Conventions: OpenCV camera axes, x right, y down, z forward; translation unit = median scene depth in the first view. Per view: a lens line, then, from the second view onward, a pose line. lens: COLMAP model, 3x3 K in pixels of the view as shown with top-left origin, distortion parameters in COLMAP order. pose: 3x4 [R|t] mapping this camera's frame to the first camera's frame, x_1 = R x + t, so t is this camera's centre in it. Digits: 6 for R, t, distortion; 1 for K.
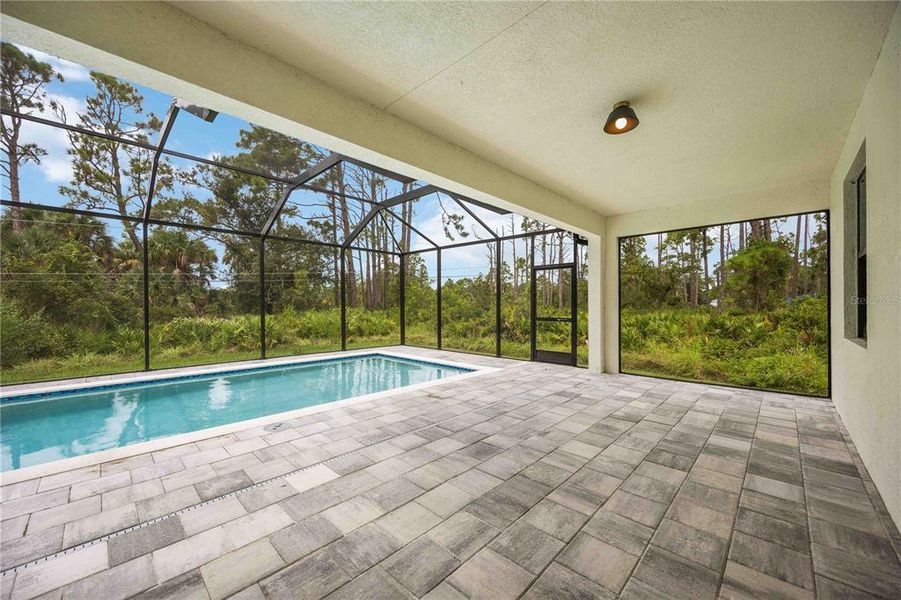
lens RADIAL K [[341.4, 0, 449.5], [0, 341.4, 305.3], [0, 0, 1]] dist [-0.001821, -0.000226]
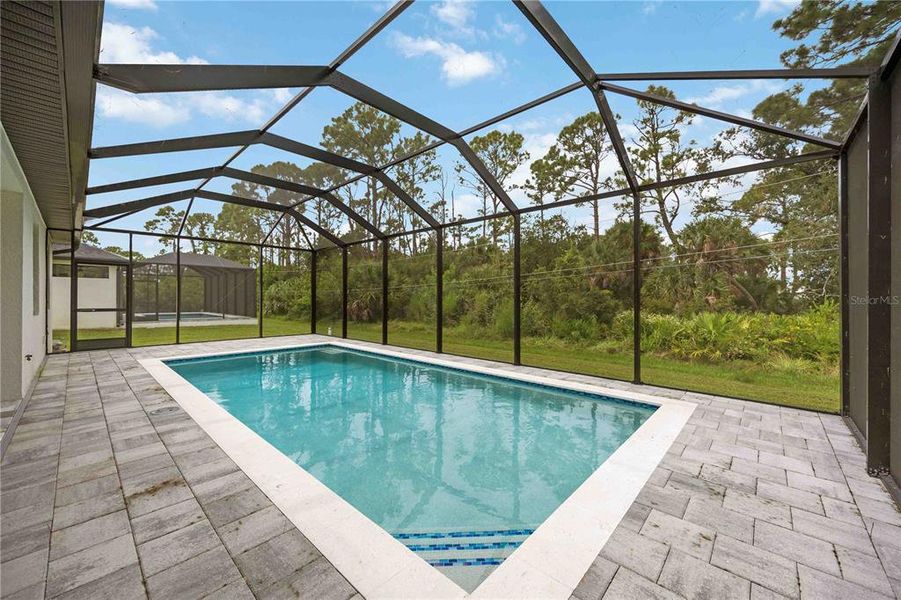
lens RADIAL K [[341.4, 0, 449.8], [0, 341.4, 297.0], [0, 0, 1]] dist [-0.001821, -0.000226]
pose [[0.023278, -0.004319, -0.999720, 0.448947], [0.002466, 0.999988, -0.004263, 0.003934], [0.999726, -0.002366, 0.023288, 1.422177]]
